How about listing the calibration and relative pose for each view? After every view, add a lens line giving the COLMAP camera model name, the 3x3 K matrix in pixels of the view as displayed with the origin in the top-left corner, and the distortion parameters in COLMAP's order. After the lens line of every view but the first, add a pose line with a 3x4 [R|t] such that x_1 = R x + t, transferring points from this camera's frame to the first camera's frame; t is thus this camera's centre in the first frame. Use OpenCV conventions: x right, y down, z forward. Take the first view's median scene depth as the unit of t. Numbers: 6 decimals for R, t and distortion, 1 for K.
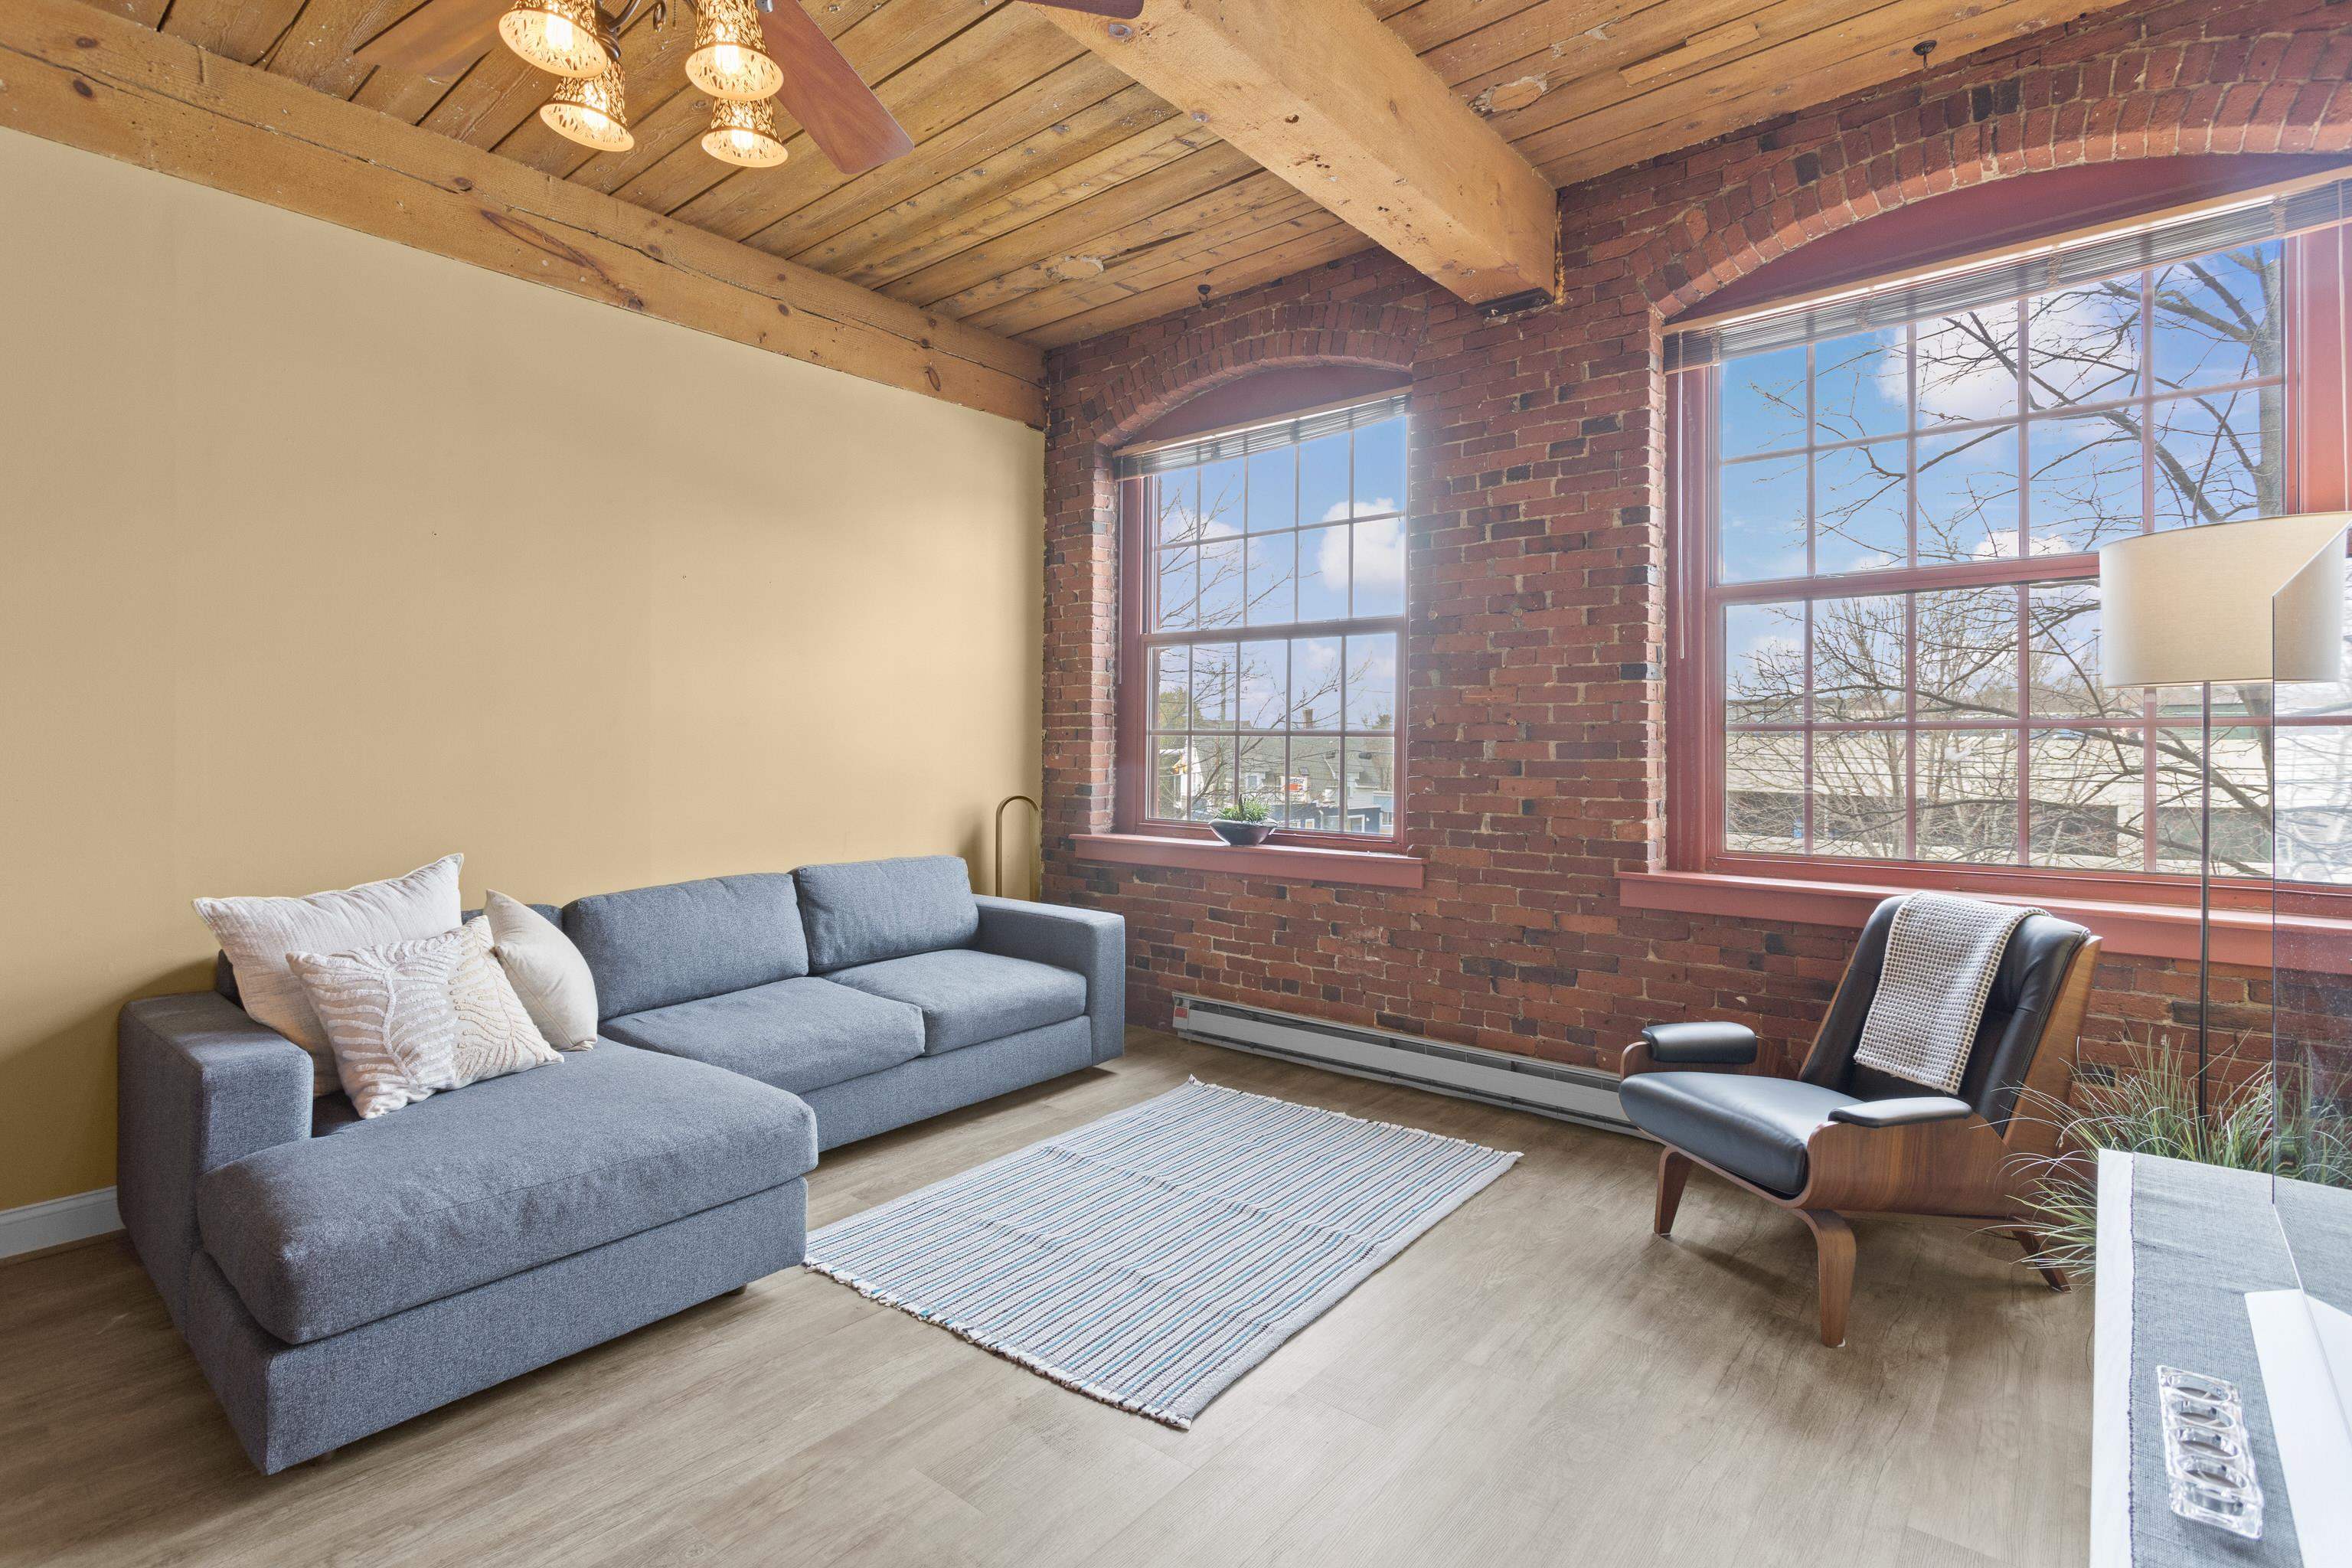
lens RADIAL K [[1124.4, 0, 1183.5], [0, 1124.4, 740.4], [0, 0, 1]] dist [-0.001128, 0.004549]
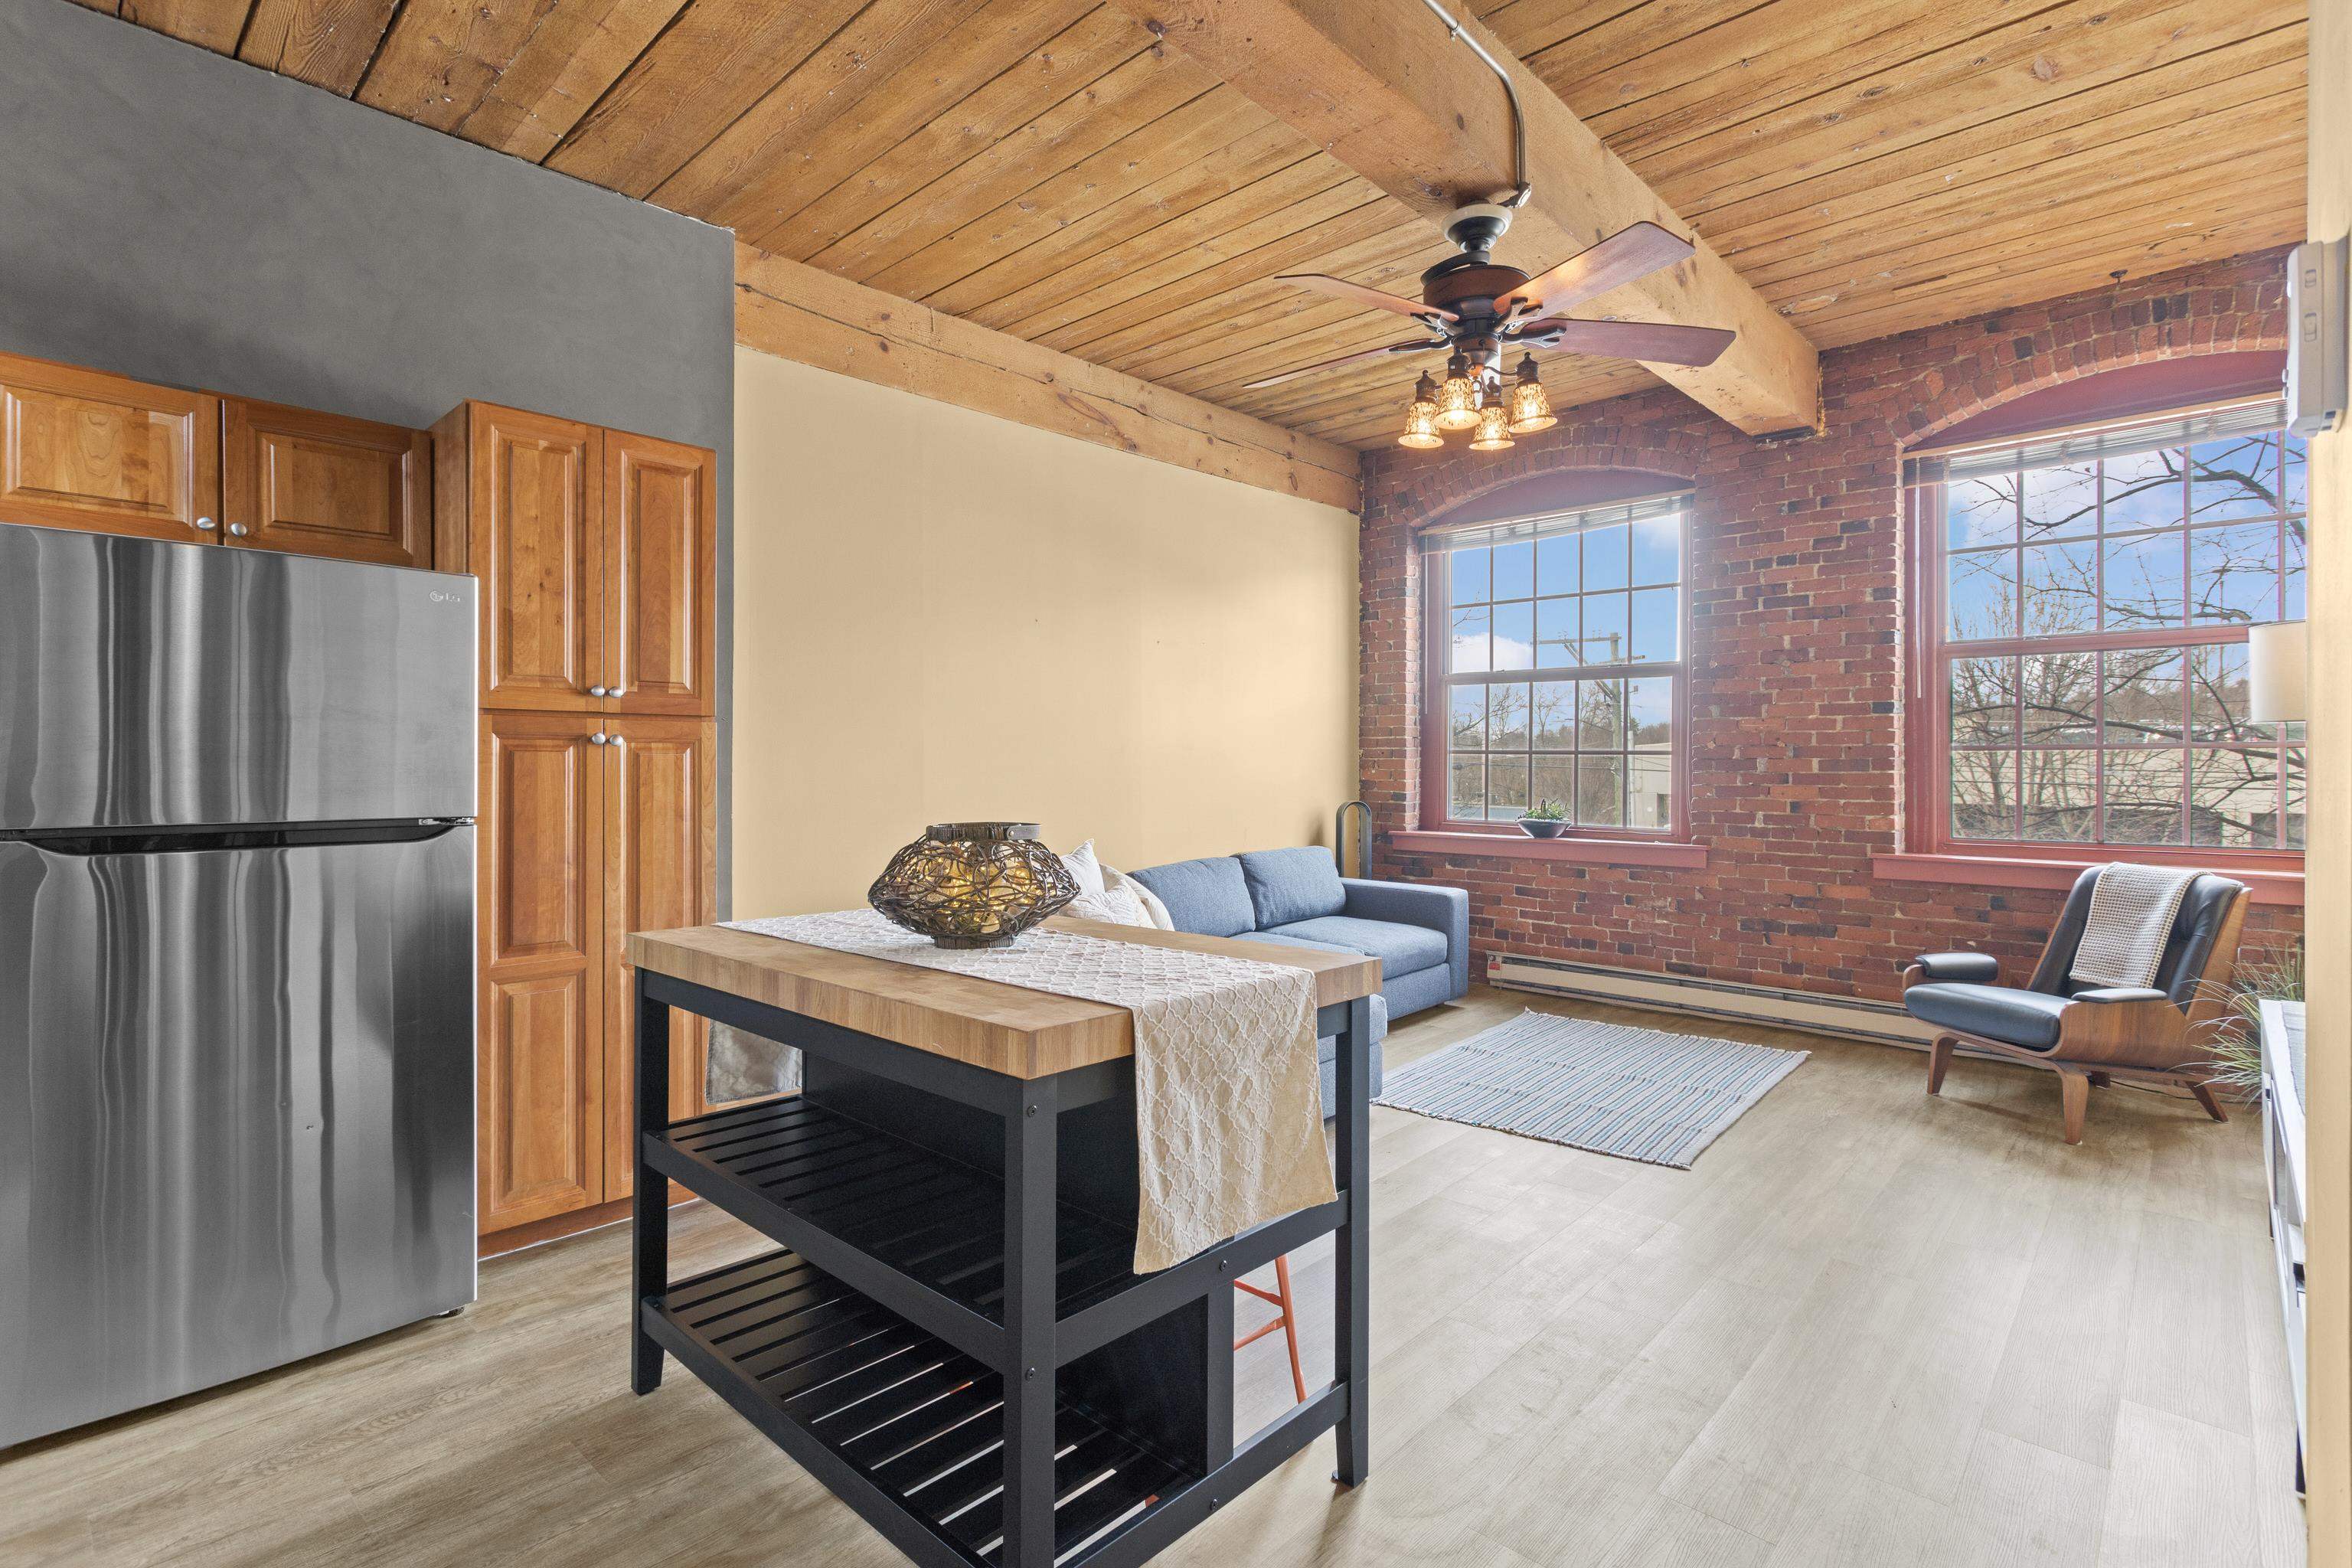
lens RADIAL K [[1113.7, 0, 1185.8], [0, 1113.7, 763.5], [0, 0, 1]] dist [0.002100, 0.001047]
pose [[0.998539, -0.005548, -0.053751, -0.361930], [0.006122, 0.999926, 0.010525, -0.012116], [0.053688, -0.010839, 0.998499, -0.389295]]
